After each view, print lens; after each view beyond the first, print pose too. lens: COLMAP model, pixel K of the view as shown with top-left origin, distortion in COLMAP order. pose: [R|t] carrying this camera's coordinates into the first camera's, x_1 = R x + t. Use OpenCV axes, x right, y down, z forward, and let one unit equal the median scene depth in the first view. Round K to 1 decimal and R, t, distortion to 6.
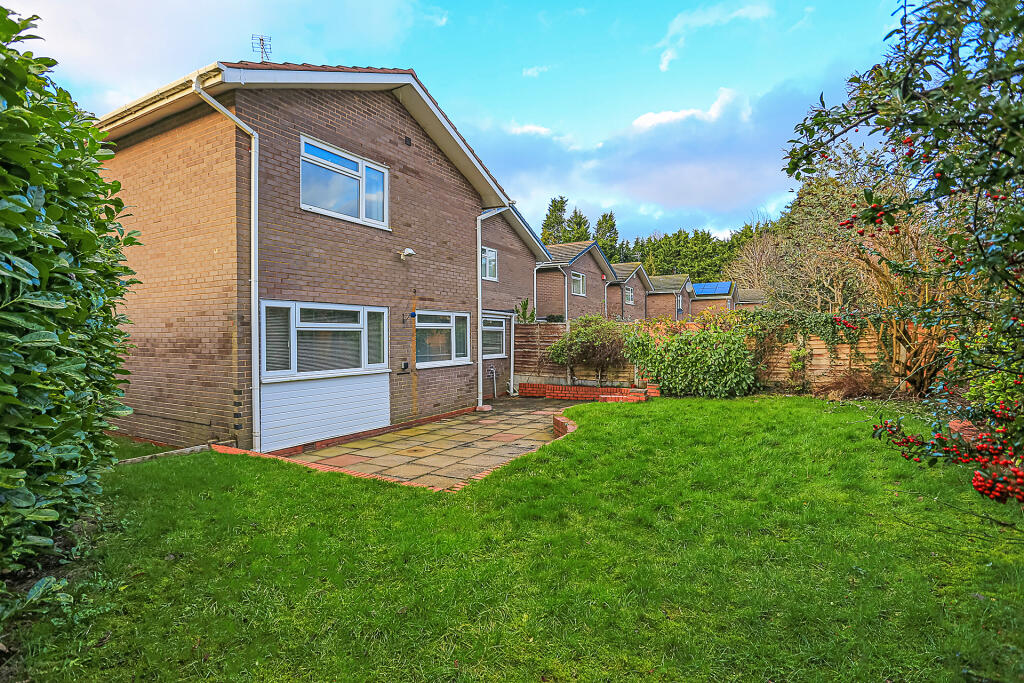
lens RADIAL K [[511.5, 0, 514.6], [0, 511.5, 343.1], [0, 0, 1]] dist [0.000108, 0.001097]
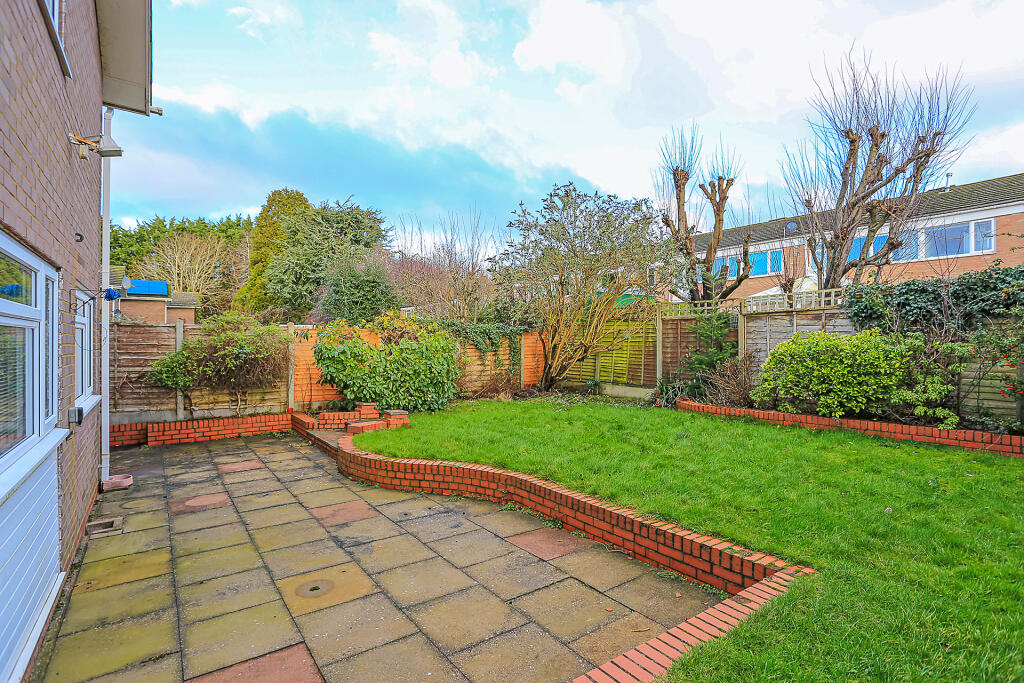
lens RADIAL K [[511.5, 0, 511.8], [0, 511.5, 343.7], [0, 0, 1]] dist [0.000108, 0.001097]
pose [[0.420284, 0.008229, 0.907355, -0.653055], [0.008917, 0.999873, -0.013198, -0.002030], [-0.907349, 0.013638, 0.420157, 0.779172]]
